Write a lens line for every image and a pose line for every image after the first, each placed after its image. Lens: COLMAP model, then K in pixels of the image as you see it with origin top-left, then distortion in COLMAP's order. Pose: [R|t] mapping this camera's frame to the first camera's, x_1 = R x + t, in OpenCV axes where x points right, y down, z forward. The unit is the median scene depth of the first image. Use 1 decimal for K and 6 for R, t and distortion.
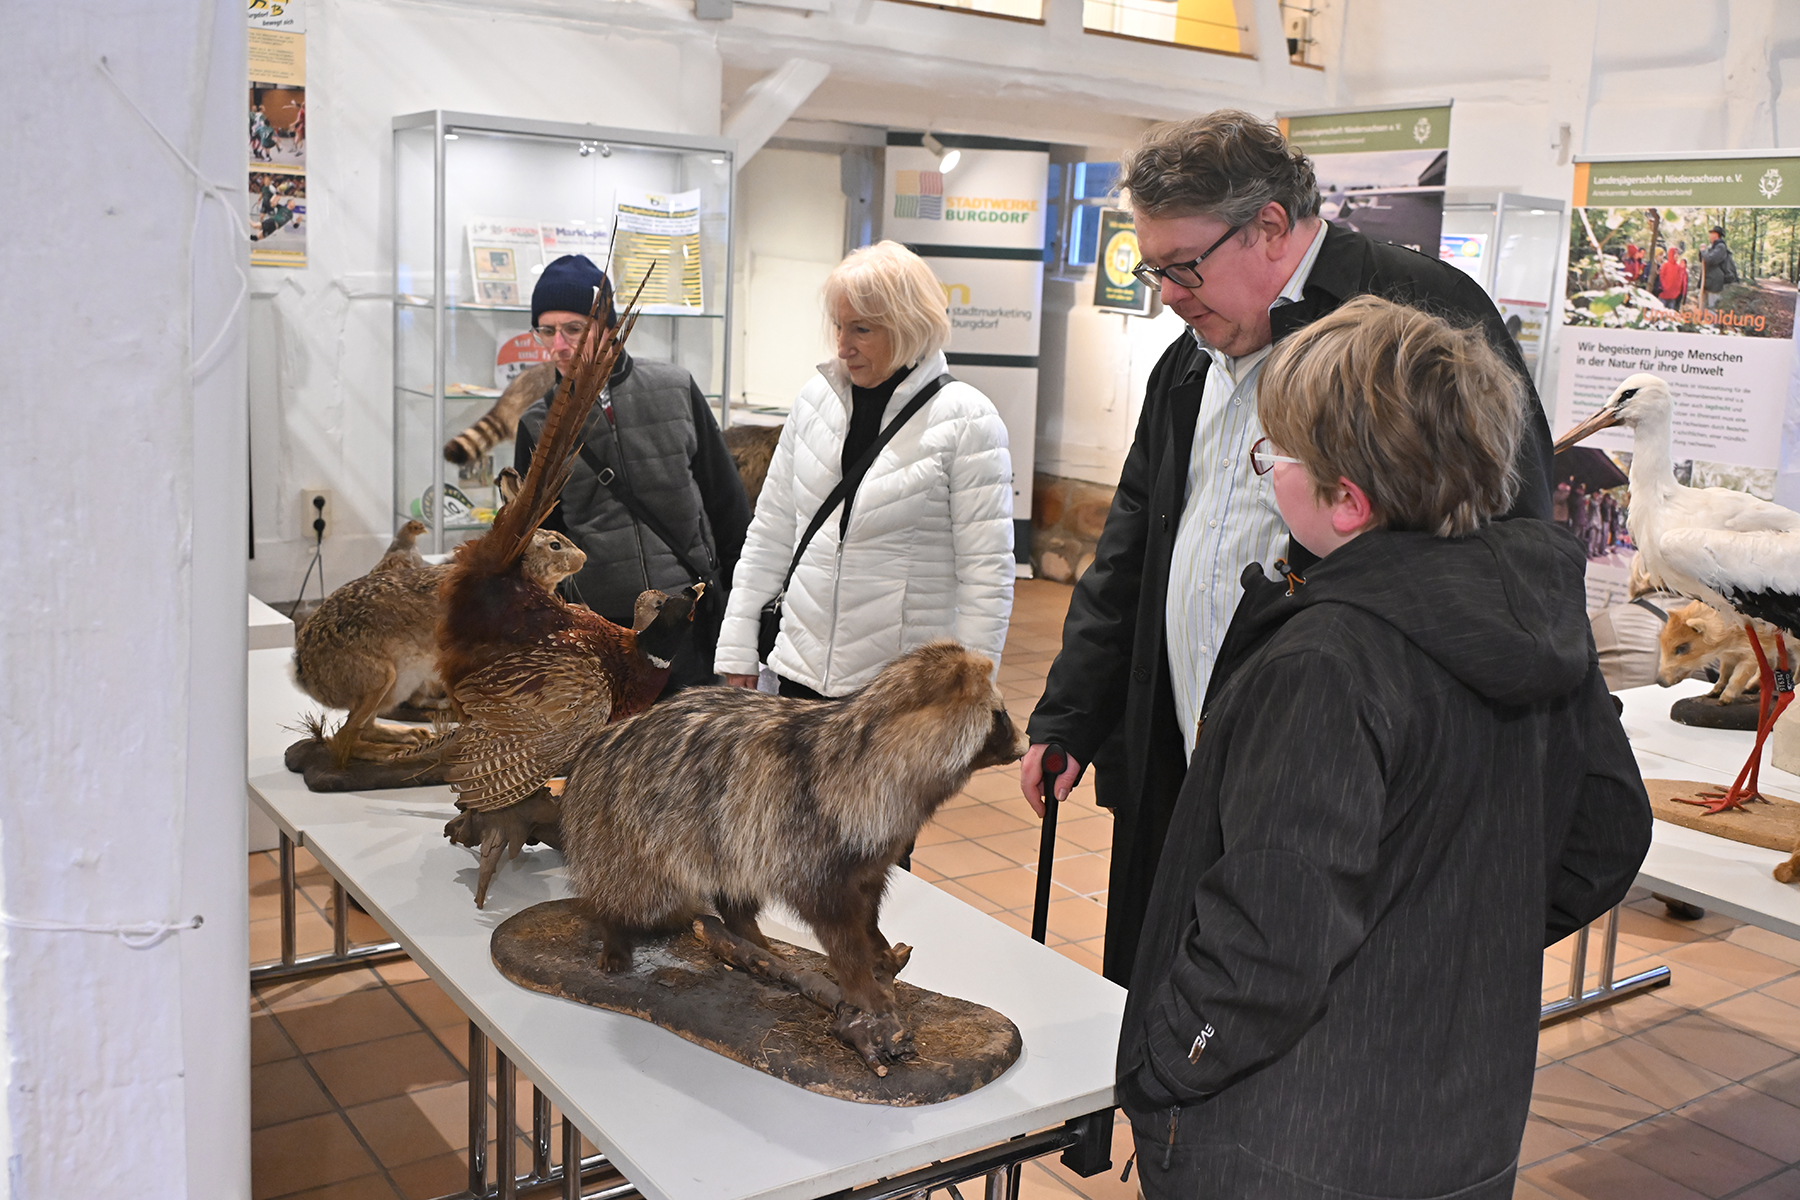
lens RADIAL K [[1740.7, 0, 900.0], [0, 1740.7, 595.0], [0, 0, 1]] dist [0.004725, 0.000000]
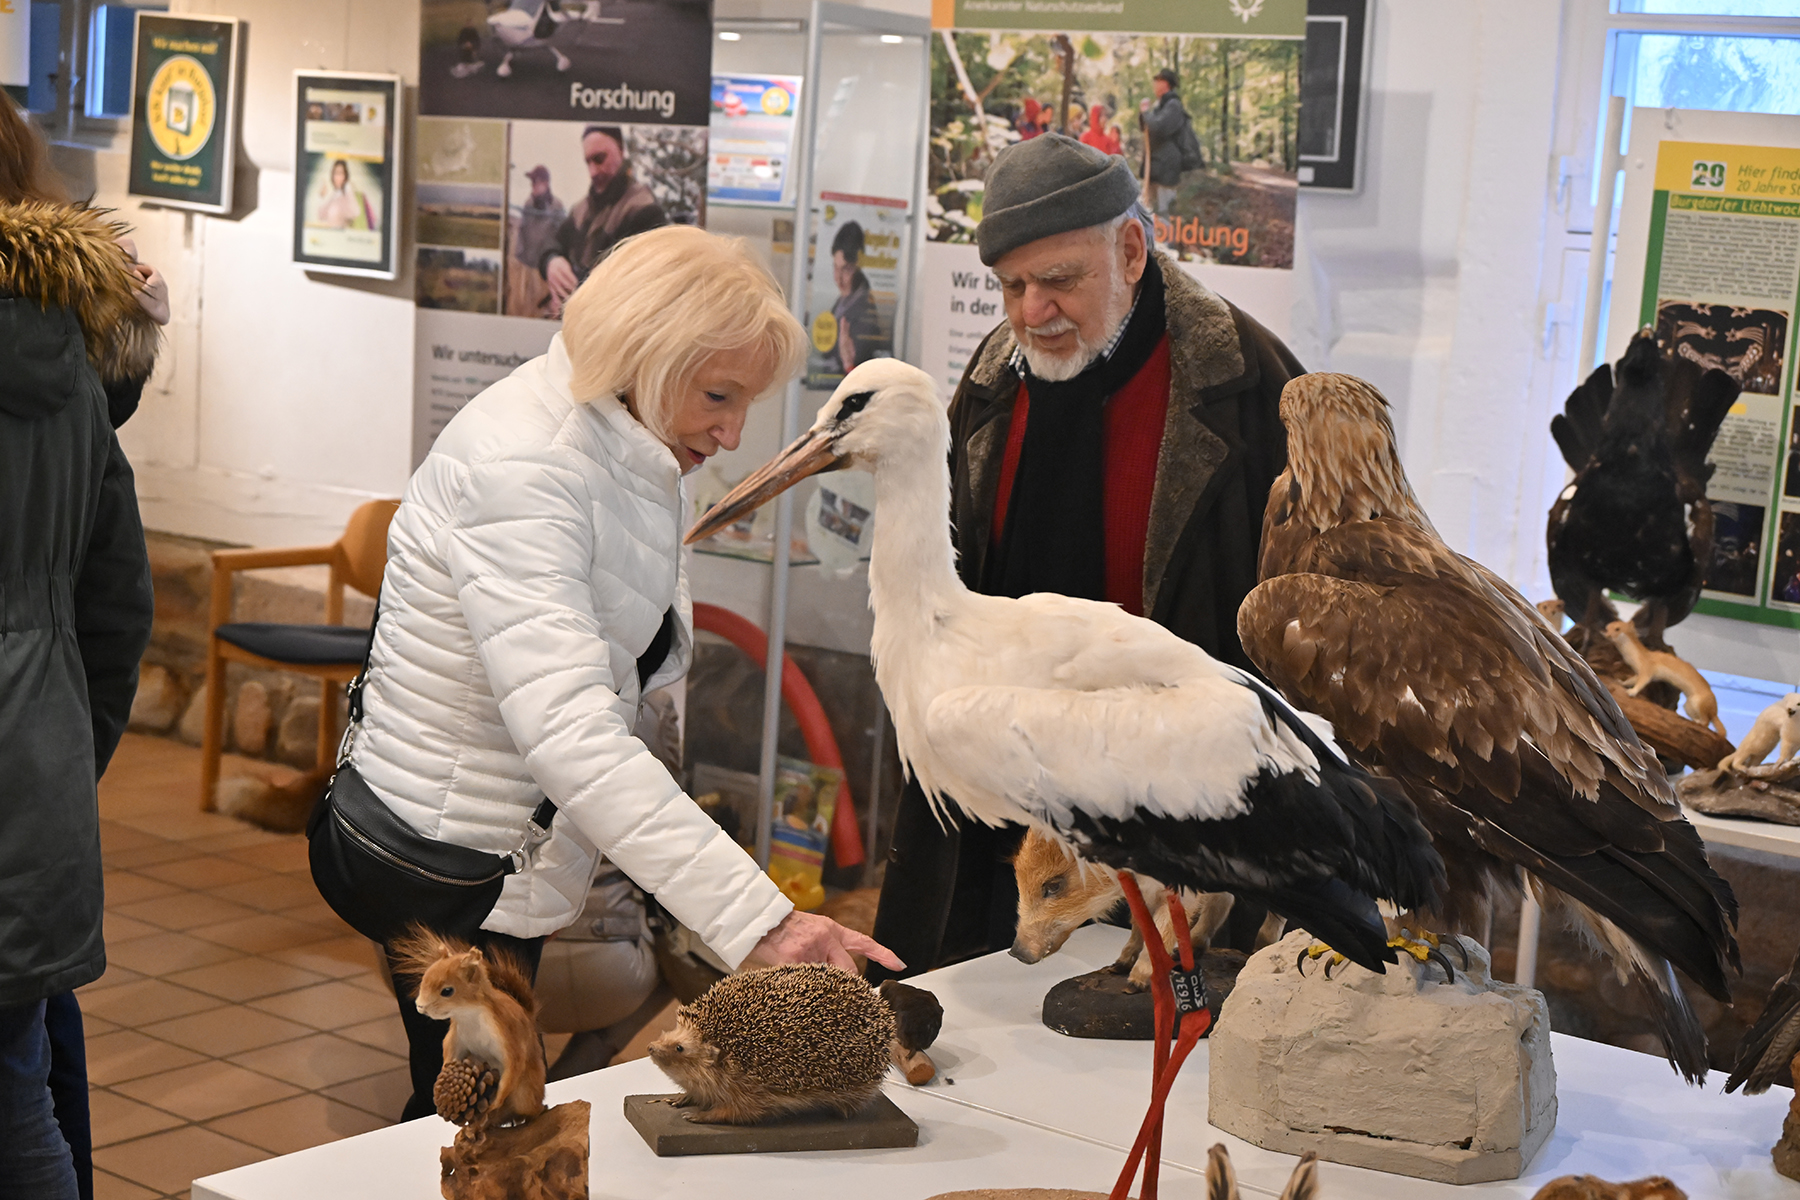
lens RADIAL K [[2945.8, 0, 896.8], [0, 2945.8, 601.2], [0, 0, 1]] dist [0.021804, 0.000000]
pose [[0.954231, -0.029708, 0.297591, 0.094970], [0.037859, 0.999048, -0.021661, -0.022025], [-0.296664, 0.031936, 0.954448, 0.119777]]
